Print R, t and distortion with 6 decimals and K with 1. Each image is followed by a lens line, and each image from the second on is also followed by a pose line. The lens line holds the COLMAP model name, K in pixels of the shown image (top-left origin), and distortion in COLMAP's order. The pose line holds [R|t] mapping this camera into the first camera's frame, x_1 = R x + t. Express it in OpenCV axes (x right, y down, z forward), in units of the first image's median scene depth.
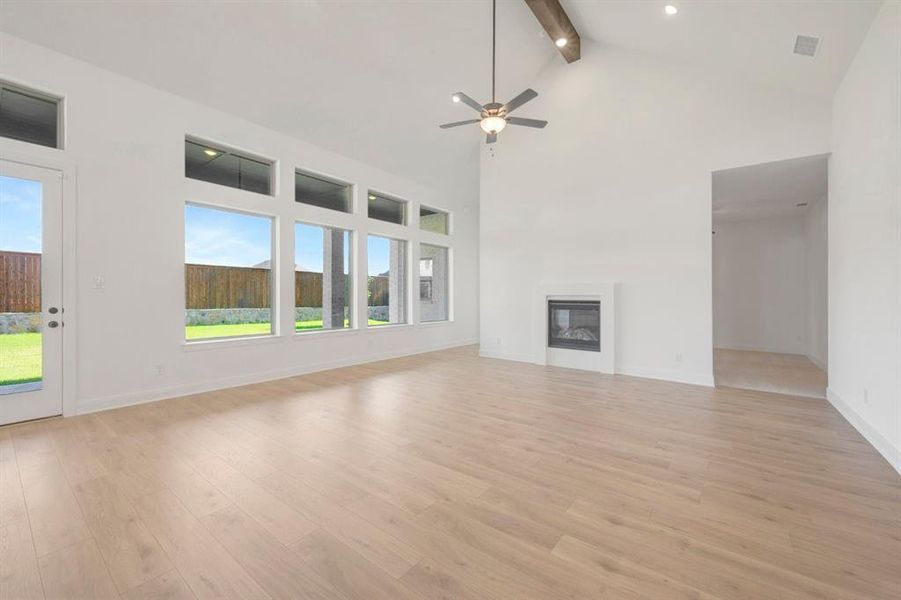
lens RADIAL K [[361.1, 0, 442.1], [0, 361.1, 303.3], [0, 0, 1]] dist [0.000993, 0.000127]
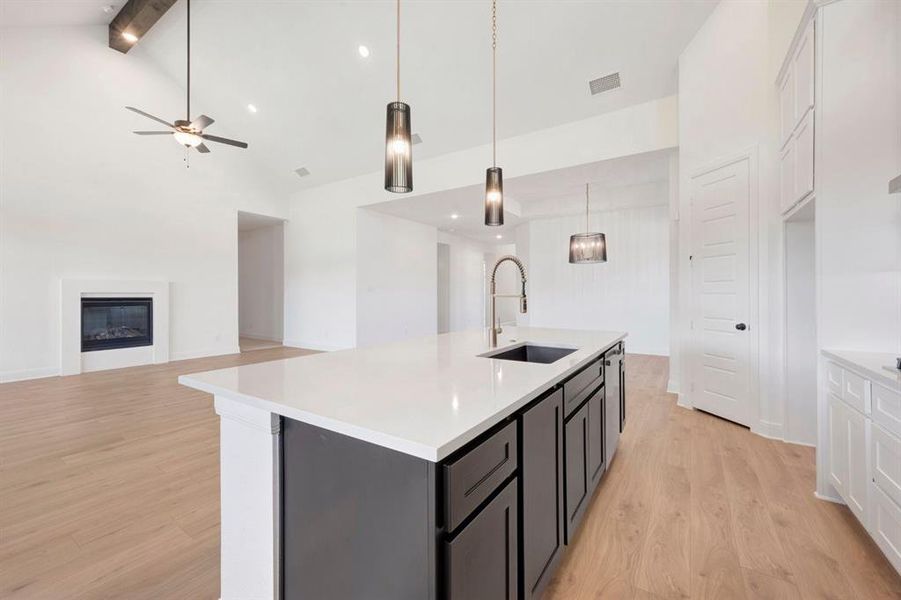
lens RADIAL K [[389.8, 0, 449.6], [0, 389.8, 291.6], [0, 0, 1]] dist [0.000314, 0.000313]
pose [[-0.066962, -0.003266, 0.997750, -0.781051], [0.020049, 0.999788, 0.004619, -0.011906], [-0.997554, 0.020313, -0.066882, 0.195934]]
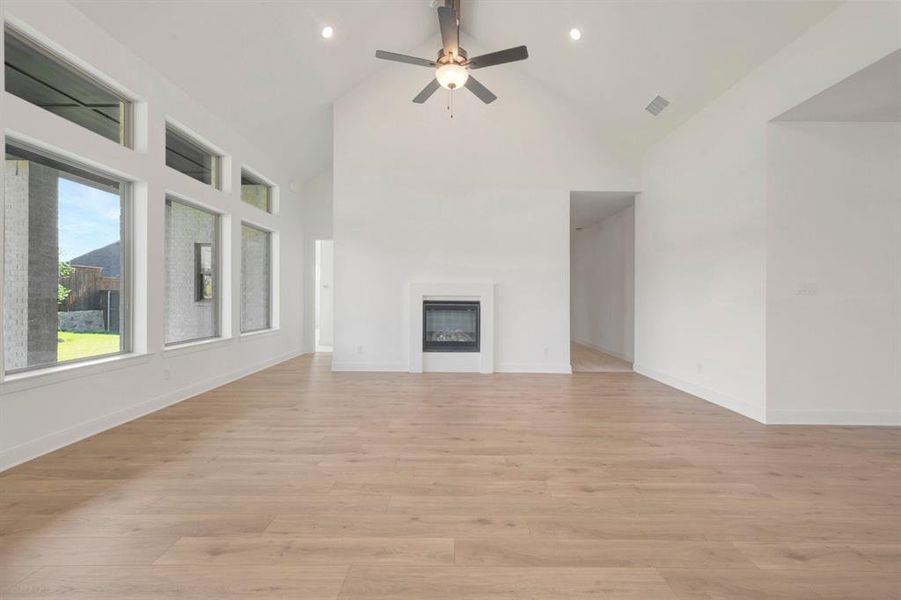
lens RADIAL K [[357.5, 0, 450.5], [0, 357.5, 300.0], [0, 0, 1]] dist [0.007810, 0.000049]
pose [[0.783429, -0.007297, 0.621438, -0.238838], [0.011576, 0.999929, -0.002852, -0.008259], [-0.621373, 0.009428, 0.783458, 0.275813]]
